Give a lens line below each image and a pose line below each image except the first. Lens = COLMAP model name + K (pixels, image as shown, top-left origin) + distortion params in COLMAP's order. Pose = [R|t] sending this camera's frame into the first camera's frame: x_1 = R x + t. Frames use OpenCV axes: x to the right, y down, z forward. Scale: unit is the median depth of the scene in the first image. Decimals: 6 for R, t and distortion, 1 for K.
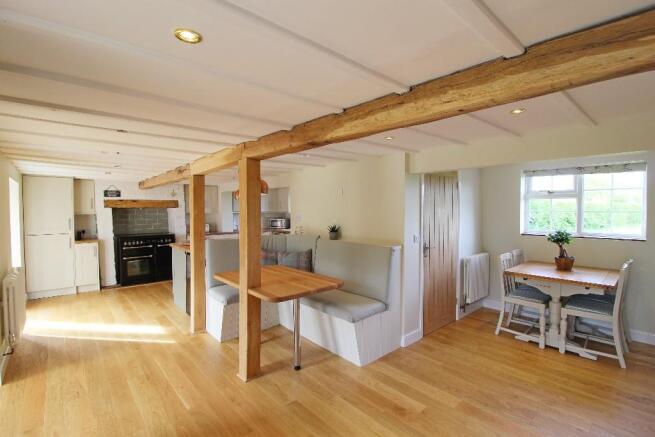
lens RADIAL K [[304.2, 0, 332.5], [0, 304.2, 217.5], [0, 0, 1]] dist [-0.018163, -0.001705]
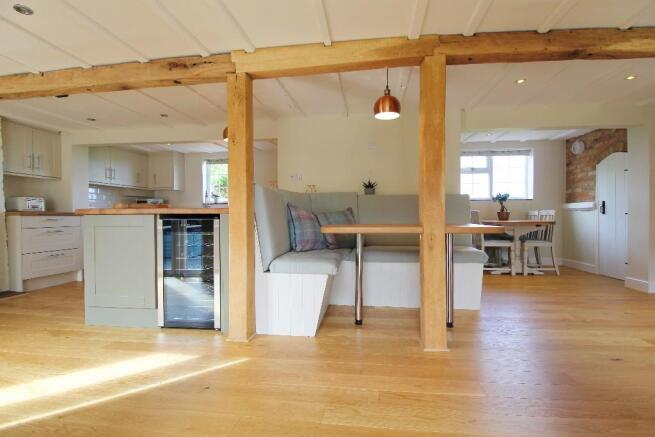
lens RADIAL K [[304.2, 0, 332.5], [0, 304.2, 217.5], [0, 0, 1]] dist [-0.018163, -0.001705]
pose [[0.758412, -0.008813, 0.651716, -0.545479], [0.023349, 0.999634, -0.013653, 0.118676], [-0.651357, 0.025572, 0.758340, 0.336385]]
